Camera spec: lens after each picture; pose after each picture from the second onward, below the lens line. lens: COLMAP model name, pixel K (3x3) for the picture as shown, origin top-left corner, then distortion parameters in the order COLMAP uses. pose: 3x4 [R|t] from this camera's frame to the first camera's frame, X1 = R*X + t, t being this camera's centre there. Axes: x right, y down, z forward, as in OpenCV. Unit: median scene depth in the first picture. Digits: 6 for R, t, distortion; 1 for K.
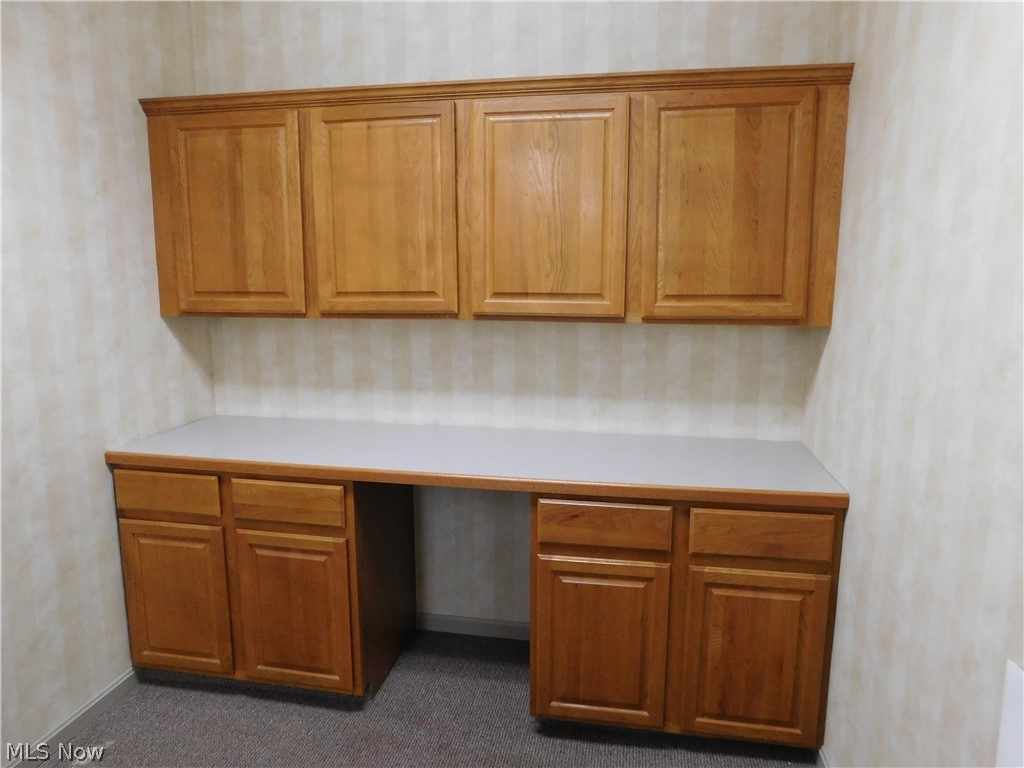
lens RADIAL K [[680.0, 0, 514.5], [0, 680.0, 381.3], [0, 0, 1]] dist [-0.064247, 0.048488]
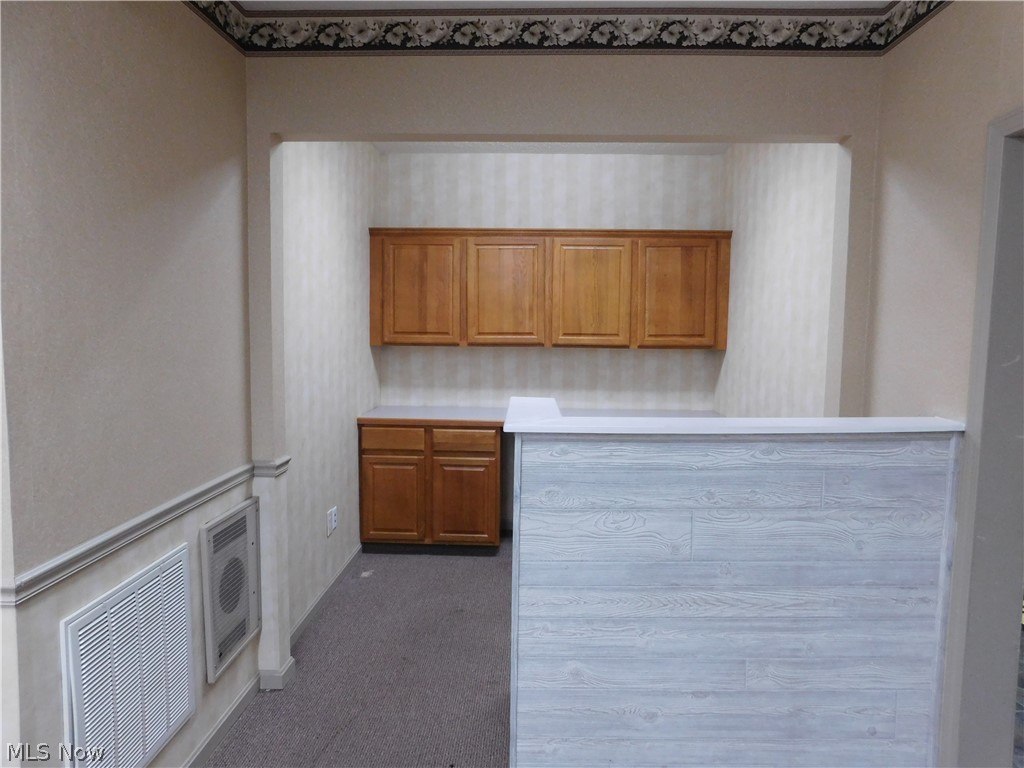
lens RADIAL K [[680.0, 0, 514.1], [0, 680.0, 381.0], [0, 0, 1]] dist [-0.064247, 0.048488]
pose [[0.988827, -0.004733, 0.148993, -0.464229], [0.015547, 0.997319, -0.071503, 0.145506], [-0.148255, 0.073021, 0.986250, -0.908696]]
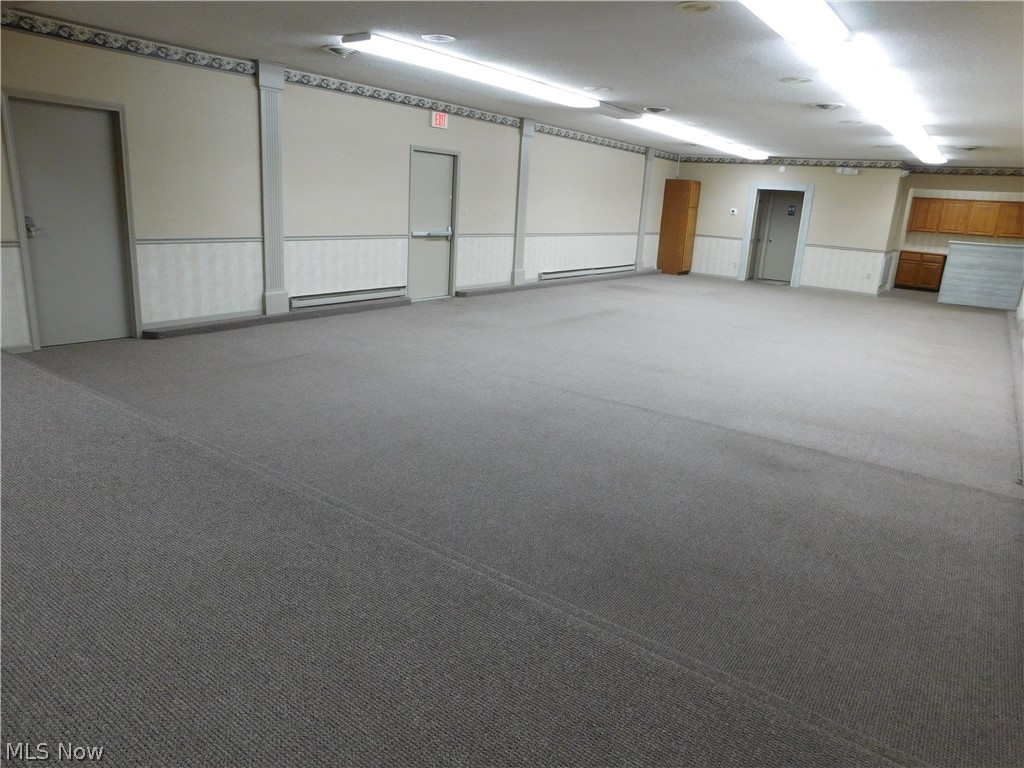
lens RADIAL K [[680.0, 0, 514.2], [0, 680.0, 383.1], [0, 0, 1]] dist [-0.064247, 0.048488]
pose [[0.905497, 0.159375, -0.393288, -1.285259], [-0.124225, 0.985747, 0.113450, 1.160999], [0.405763, -0.053873, 0.912389, -6.886237]]
